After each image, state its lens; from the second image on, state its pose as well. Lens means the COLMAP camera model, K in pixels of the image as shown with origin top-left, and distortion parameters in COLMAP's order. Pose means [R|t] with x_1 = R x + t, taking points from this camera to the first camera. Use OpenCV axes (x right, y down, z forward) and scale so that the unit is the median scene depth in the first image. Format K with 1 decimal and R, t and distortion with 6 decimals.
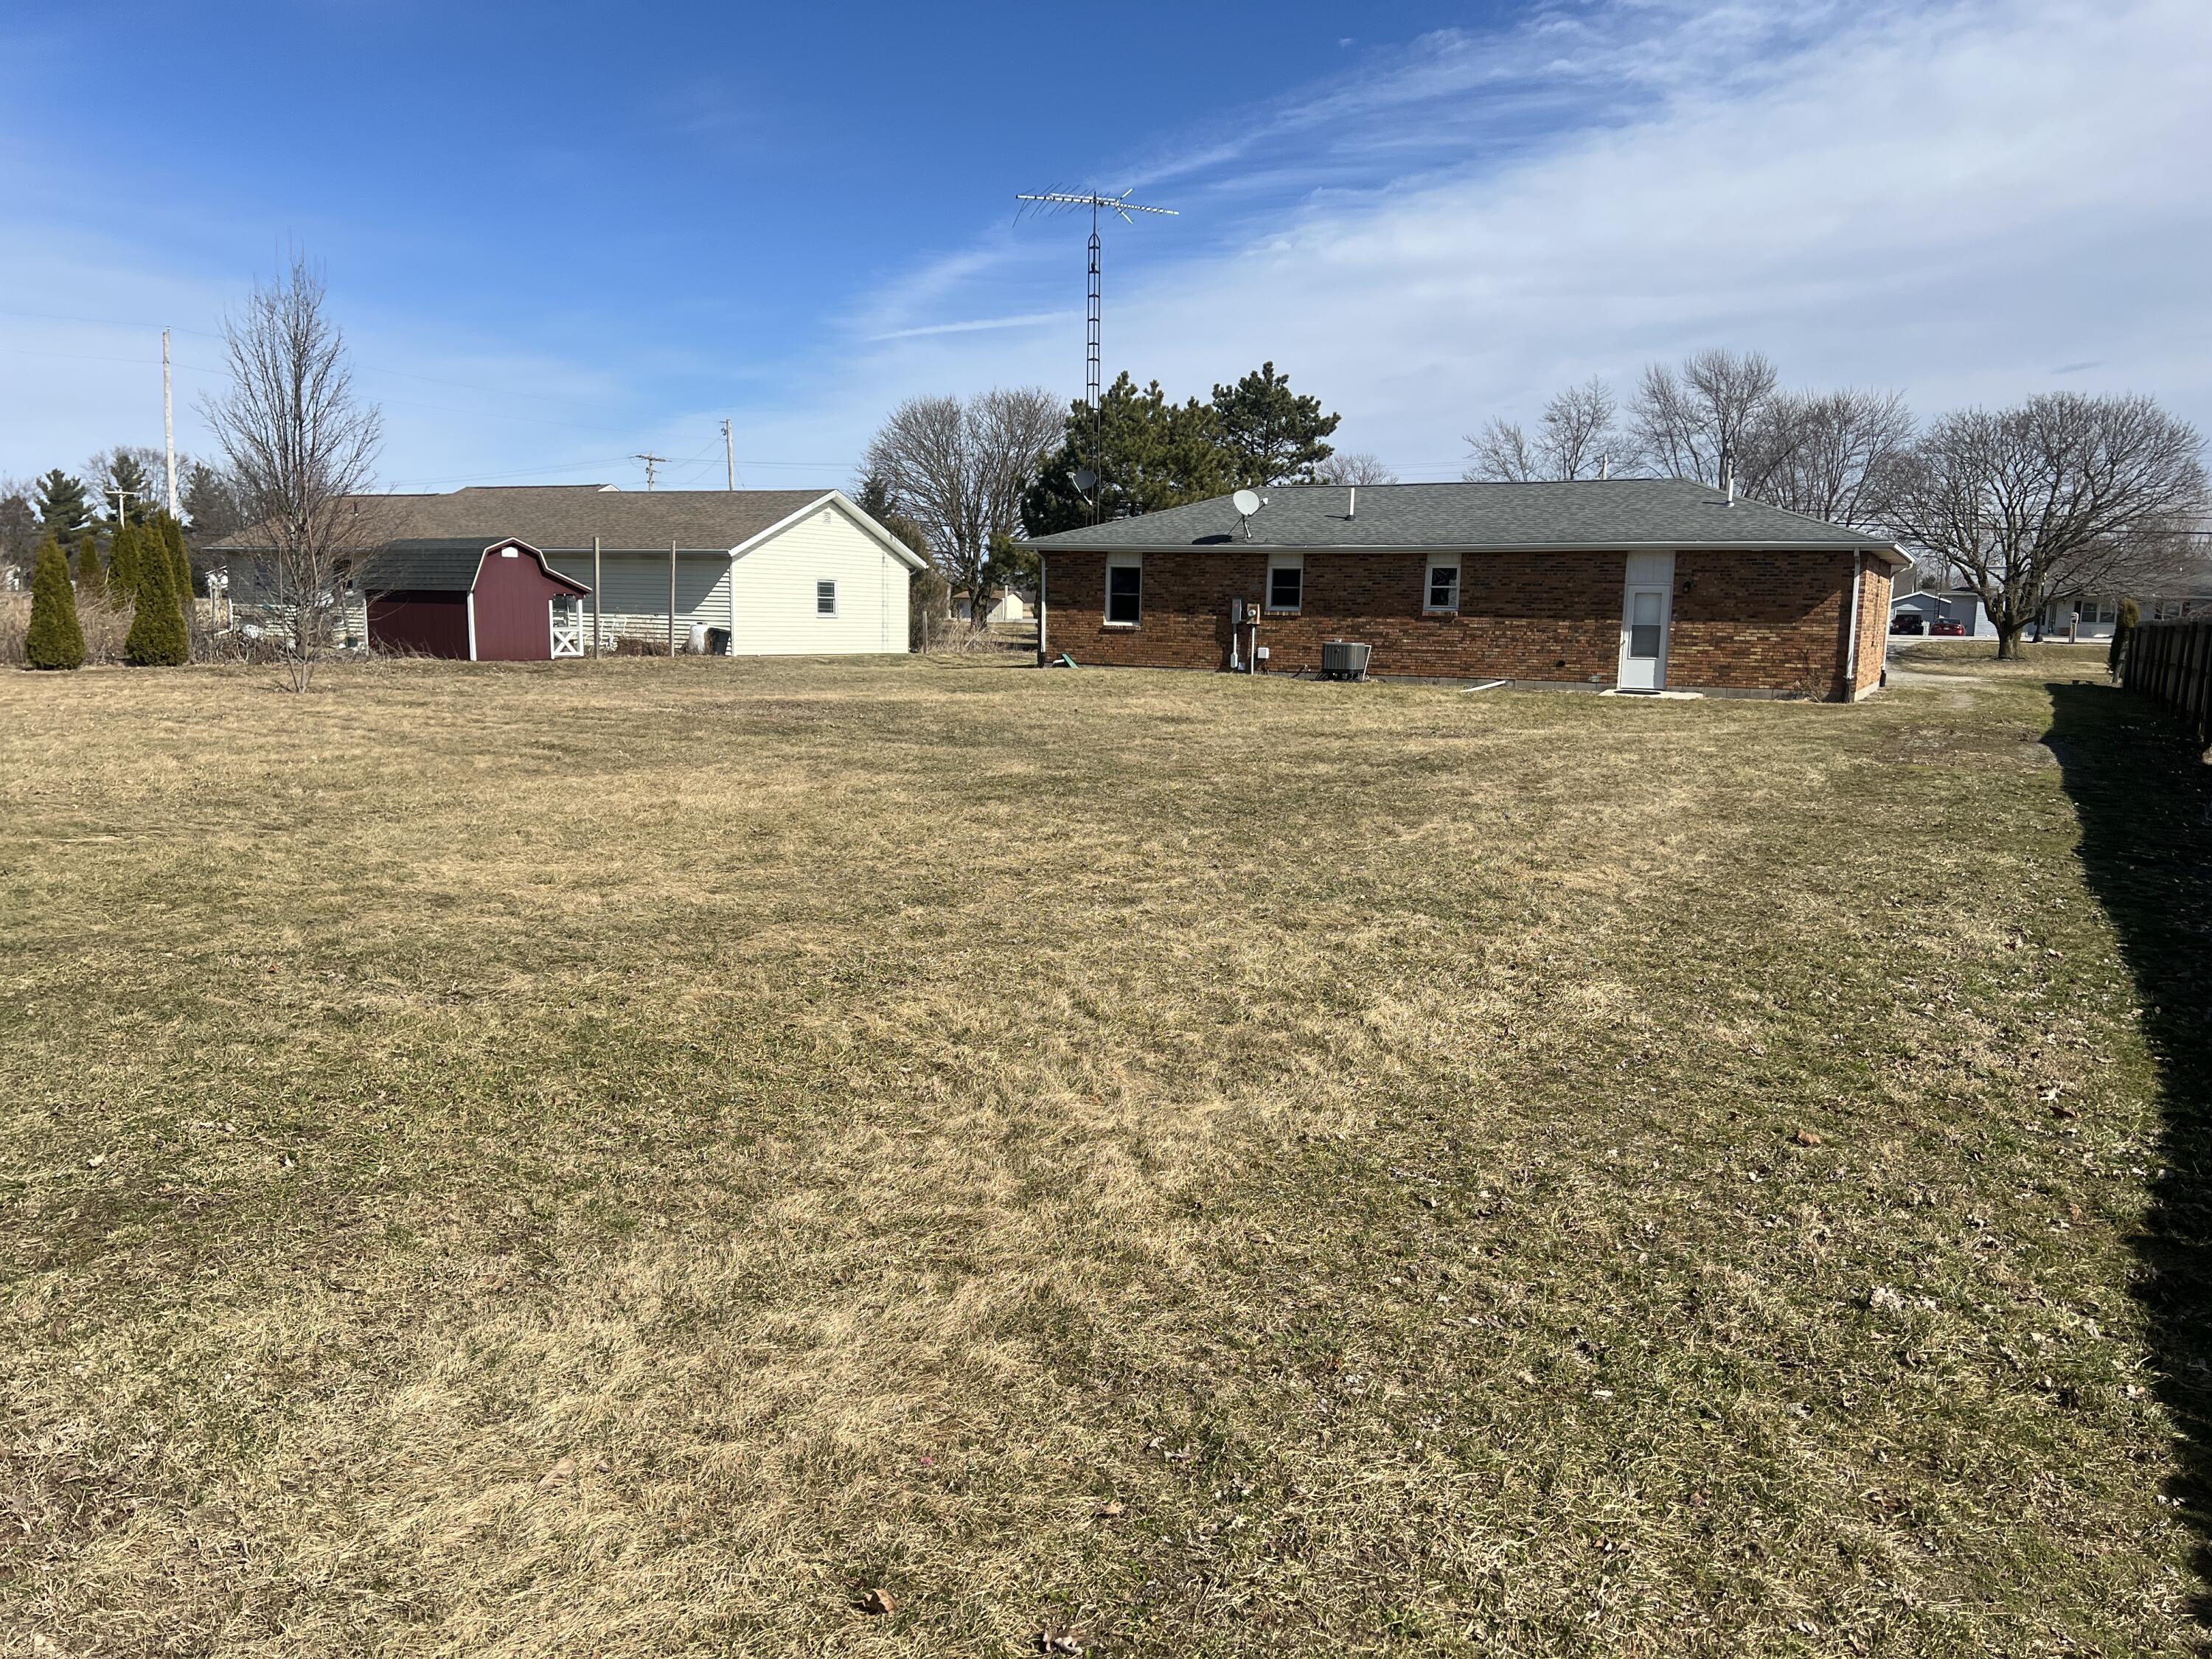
lens RADIAL K [[1722.4, 0, 1109.9], [0, 1722.4, 873.3], [0, 0, 1]] dist [0.111089, -0.149447]
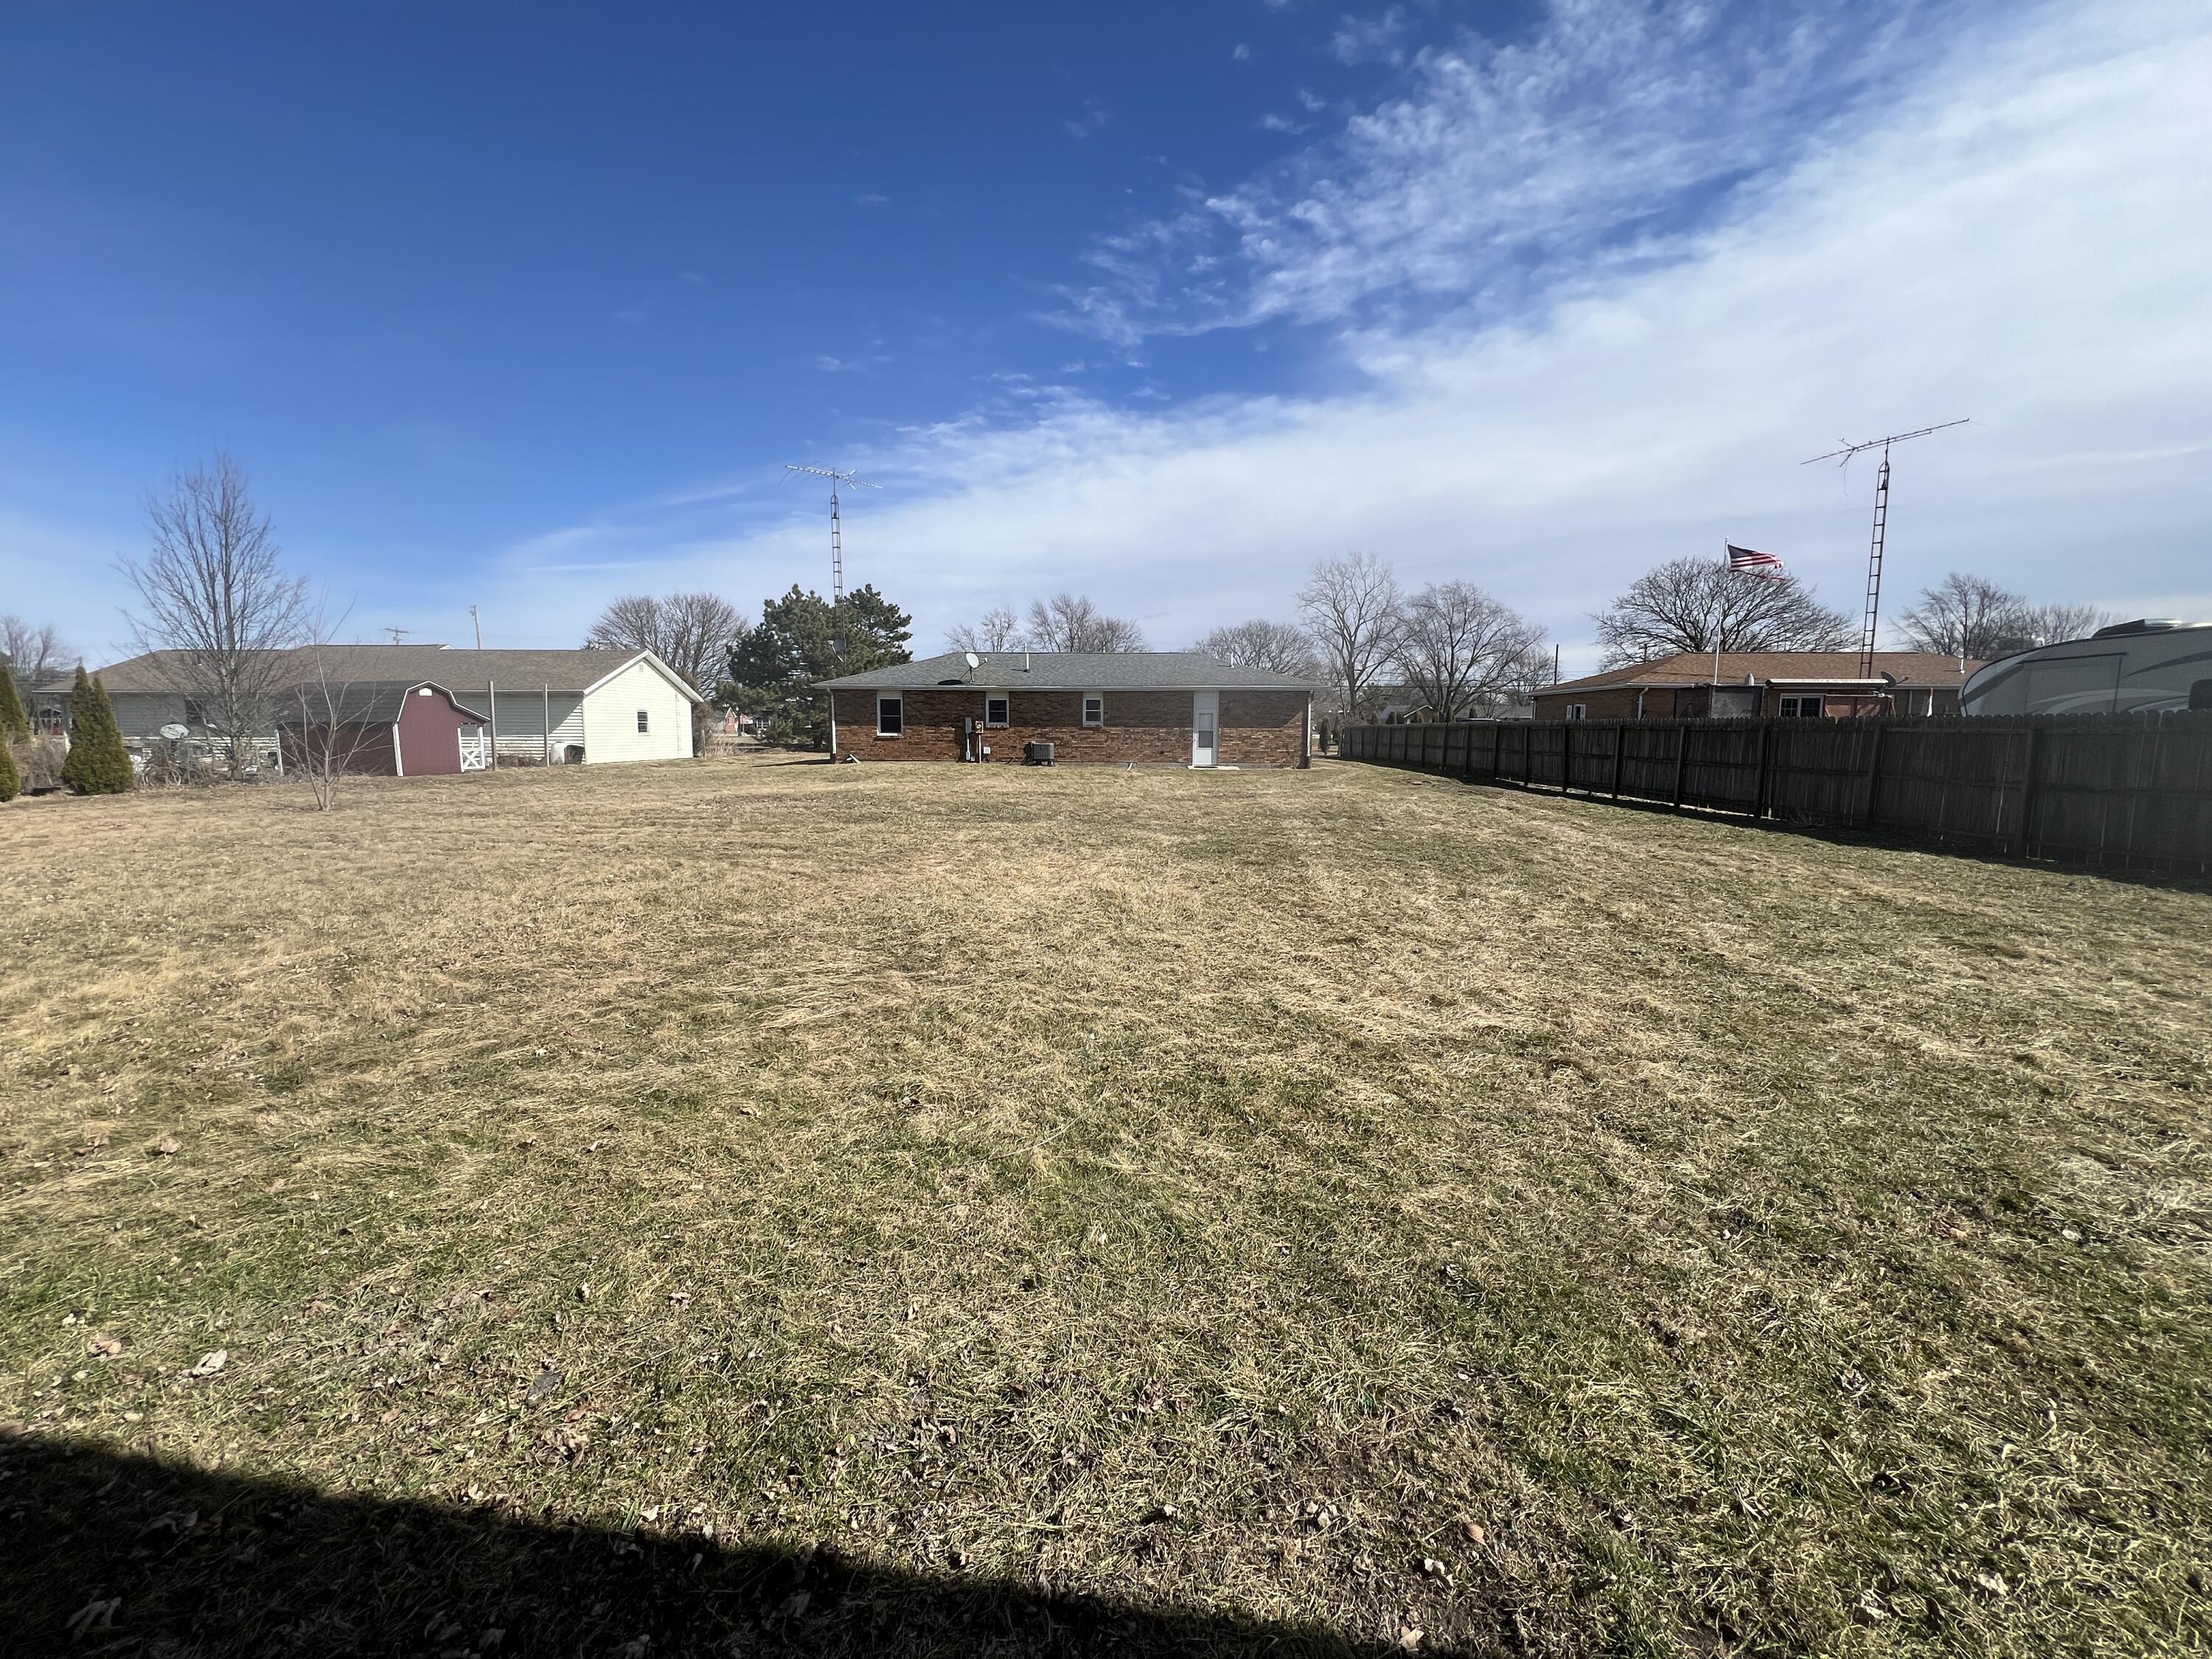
lens RADIAL K [[884.4, 0, 999.7], [0, 884.4, 823.9], [0, 0, 1]] dist [-0.000549, 0.000240]
pose [[0.893359, -0.065073, 0.444608, -0.260510], [0.083366, 0.996283, -0.021693, -0.035773], [-0.441543, 0.056445, 0.895463, 0.226072]]
